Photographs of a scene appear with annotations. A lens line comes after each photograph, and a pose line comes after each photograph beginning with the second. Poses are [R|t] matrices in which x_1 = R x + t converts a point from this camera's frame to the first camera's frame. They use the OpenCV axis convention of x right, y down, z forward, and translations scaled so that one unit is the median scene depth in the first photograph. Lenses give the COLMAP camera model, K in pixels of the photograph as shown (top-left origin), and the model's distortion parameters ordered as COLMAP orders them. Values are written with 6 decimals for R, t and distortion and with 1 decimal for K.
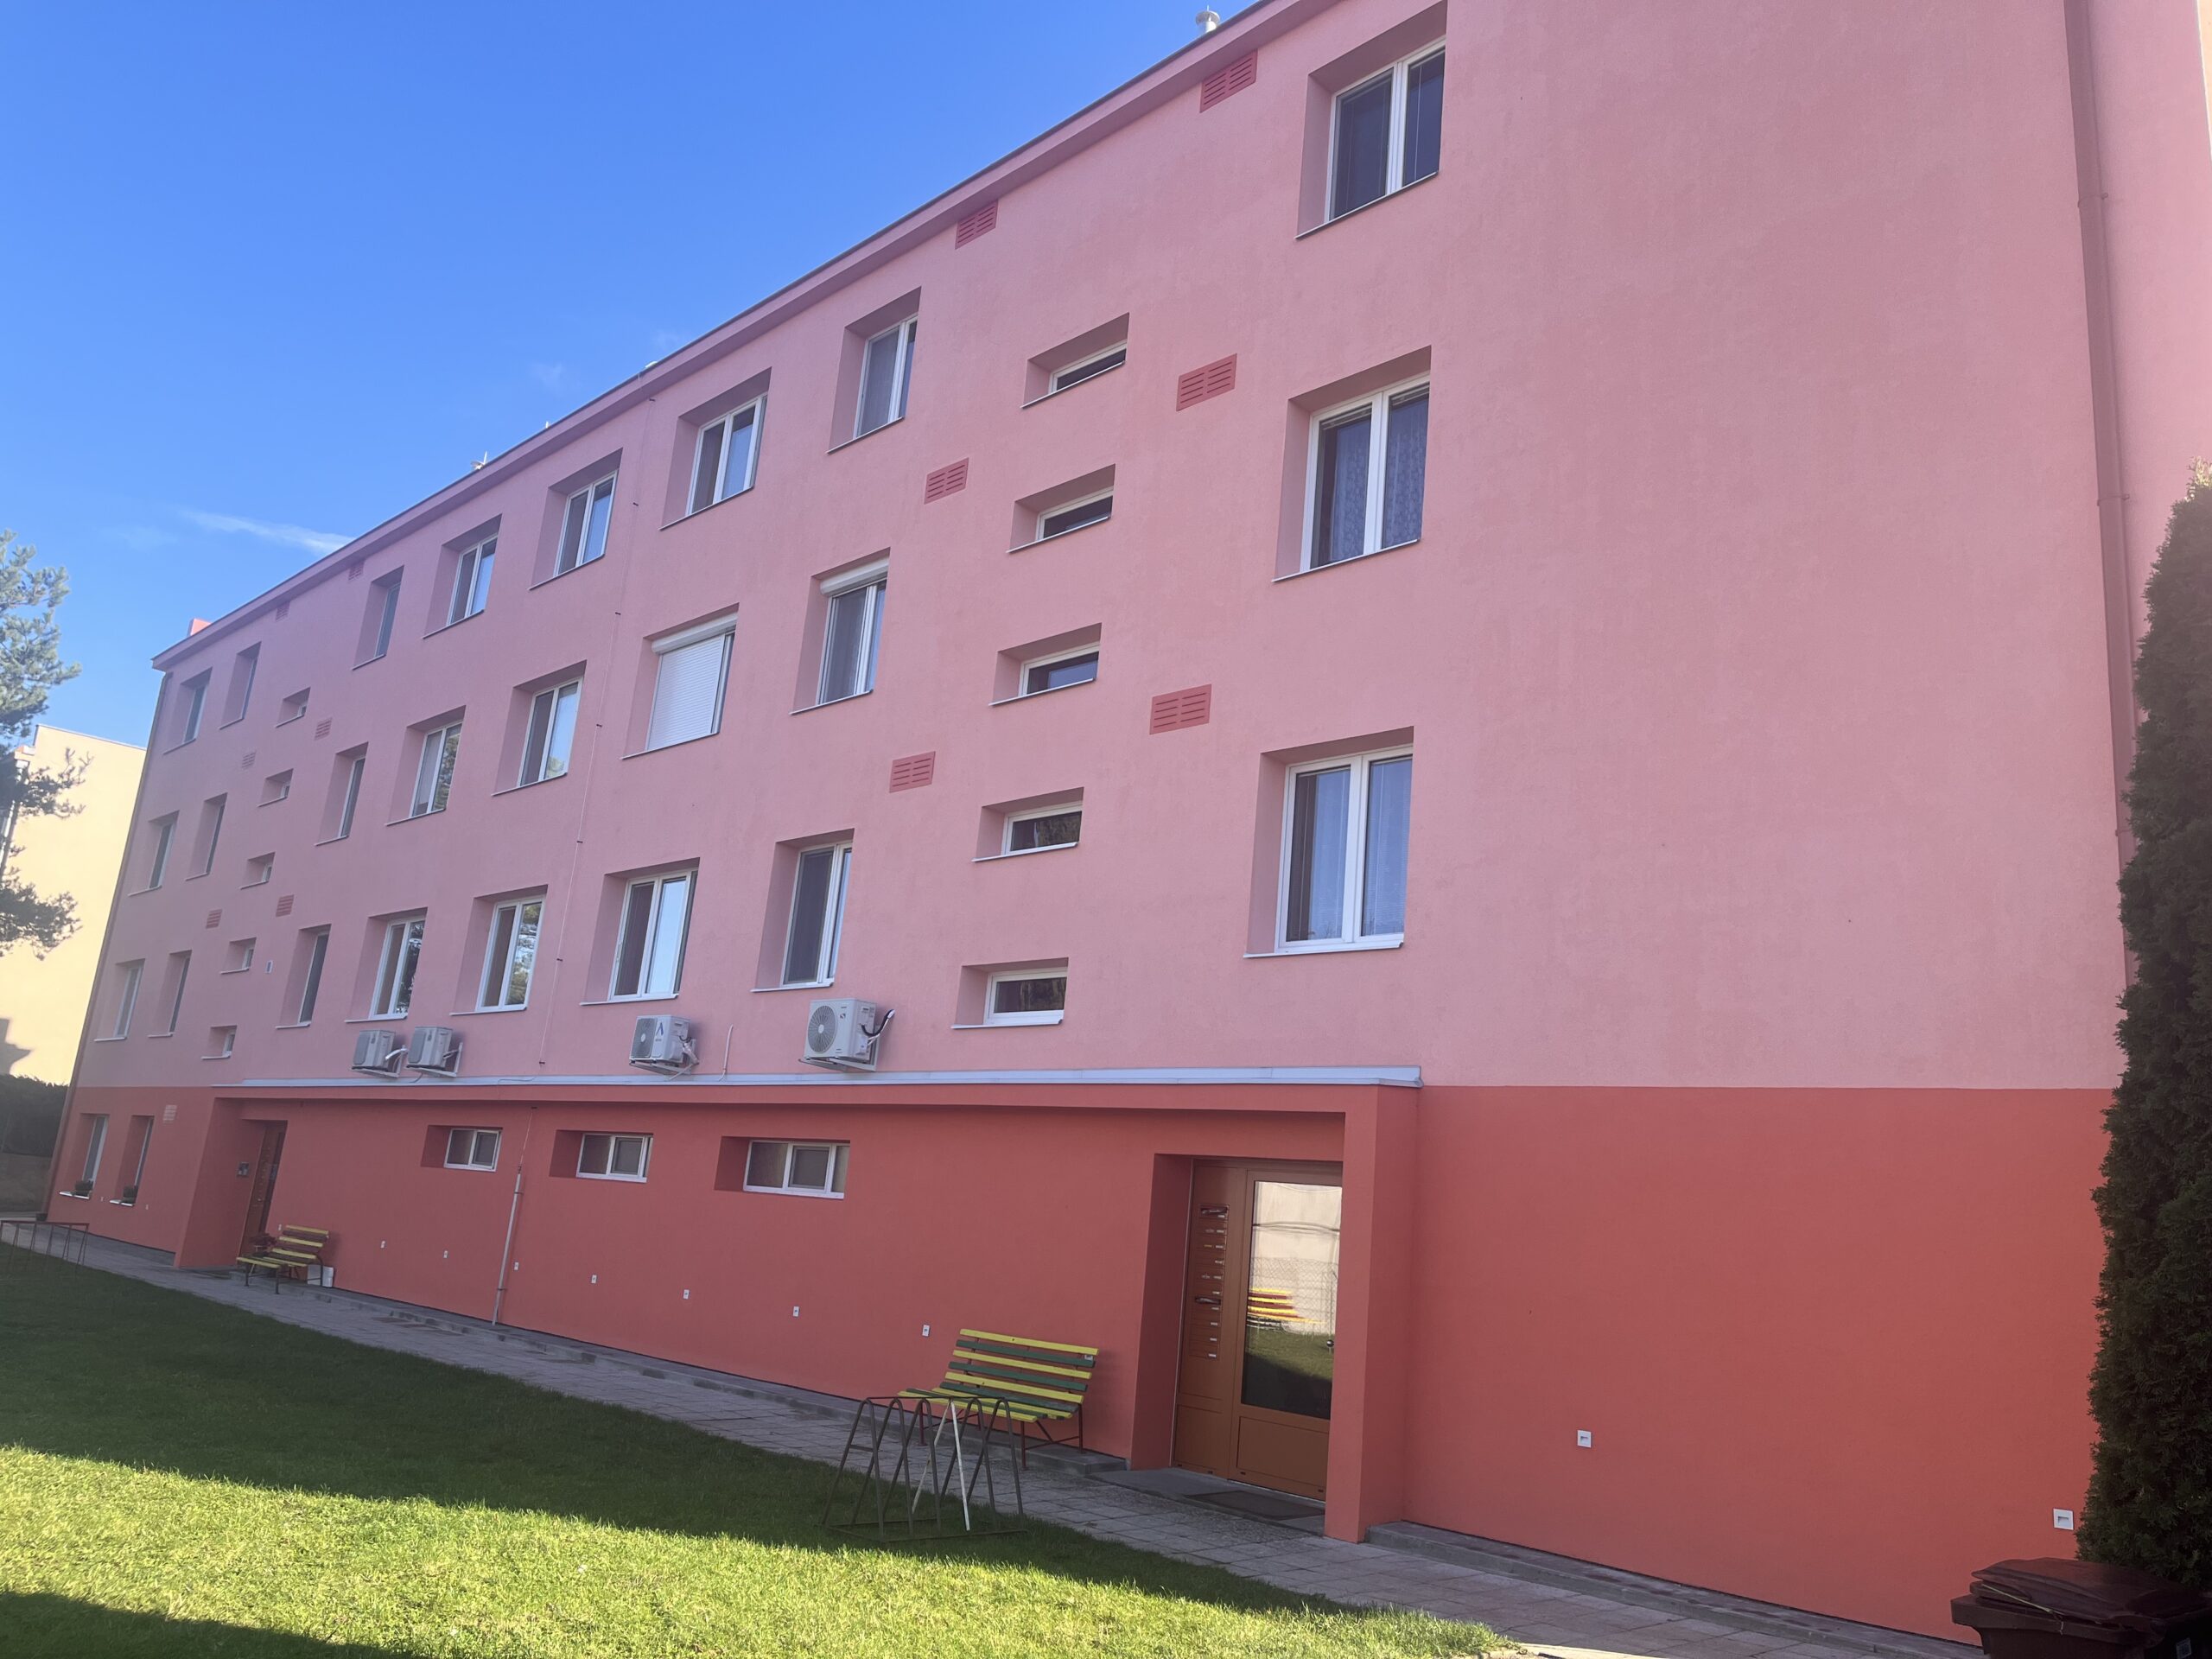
lens RADIAL K [[1653.3, 0, 1105.0], [0, 1653.3, 842.5], [0, 0, 1]] dist [0.069092, -0.086433]
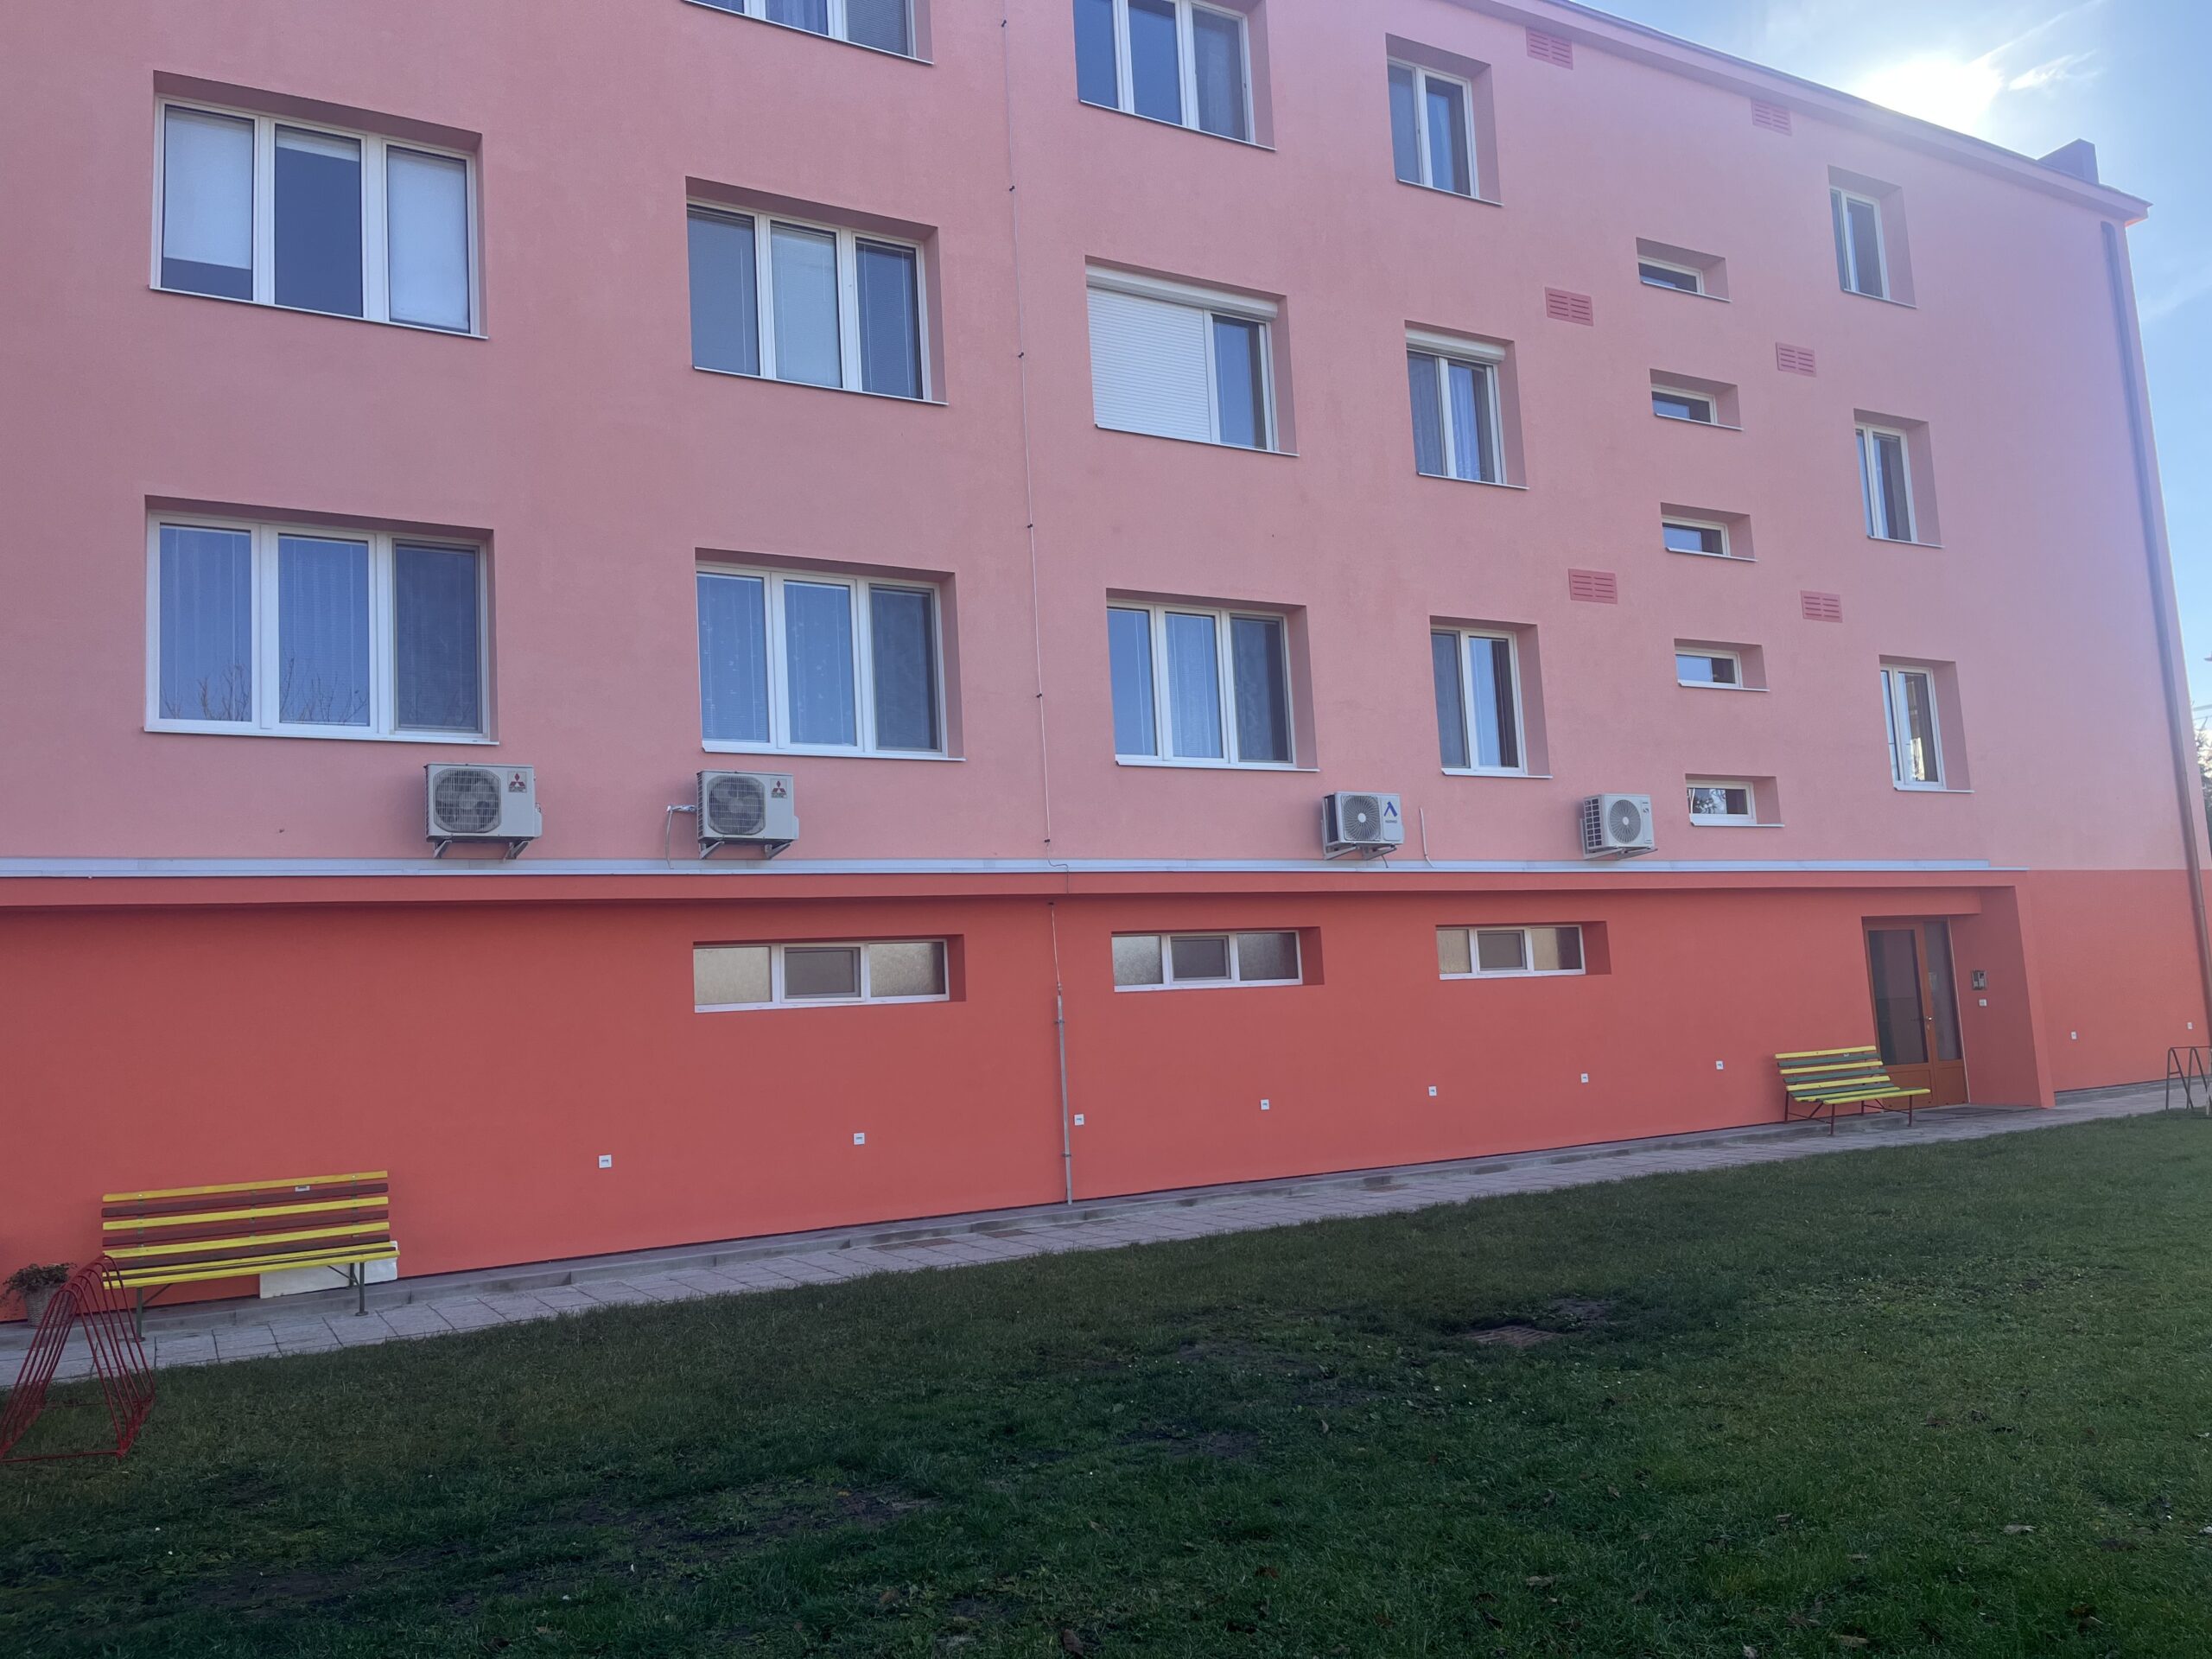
lens RADIAL K [[1637.5, 0, 1107.4], [0, 1637.5, 856.4], [0, 0, 1]] dist [0.081737, -0.104803]
pose [[0.269165, -0.006552, 0.963072, -1.435646], [-0.146837, 0.988007, 0.047761, 0.146945], [-0.951835, -0.154270, 0.264975, 1.138355]]
